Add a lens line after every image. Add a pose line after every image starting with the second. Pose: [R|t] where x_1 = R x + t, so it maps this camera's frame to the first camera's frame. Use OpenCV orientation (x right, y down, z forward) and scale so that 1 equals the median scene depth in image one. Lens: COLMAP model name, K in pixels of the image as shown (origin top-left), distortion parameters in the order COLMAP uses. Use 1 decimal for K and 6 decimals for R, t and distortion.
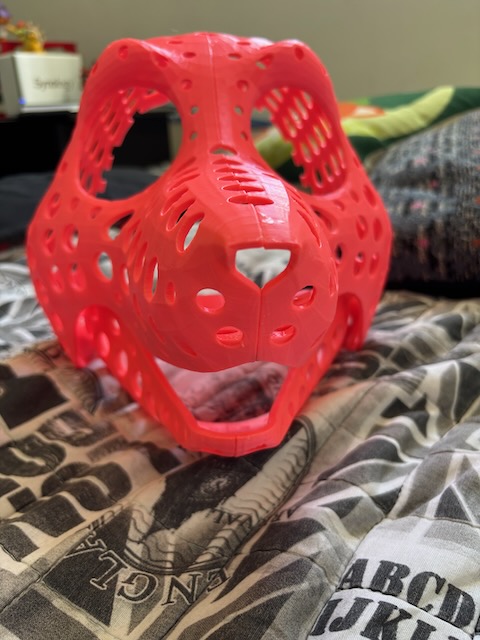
lens RADIAL K [[525.3, 0, 238.1], [0, 525.3, 319.3], [0, 0, 1]] dist [-0.019783, -0.005138]
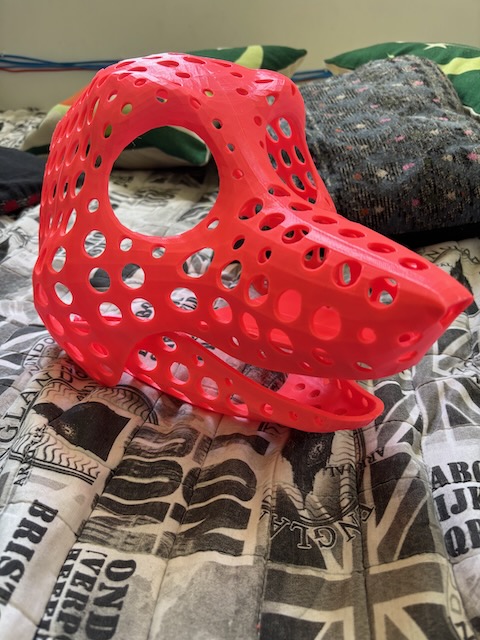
lens RADIAL K [[525.3, 0, 238.1], [0, 525.3, 319.3], [0, 0, 1]] dist [-0.019783, -0.005138]
pose [[0.882674, -0.201735, 0.424488, -0.780816], [0.138088, 0.974646, 0.176057, -0.294747], [-0.449243, -0.096785, 0.888152, -0.066195]]
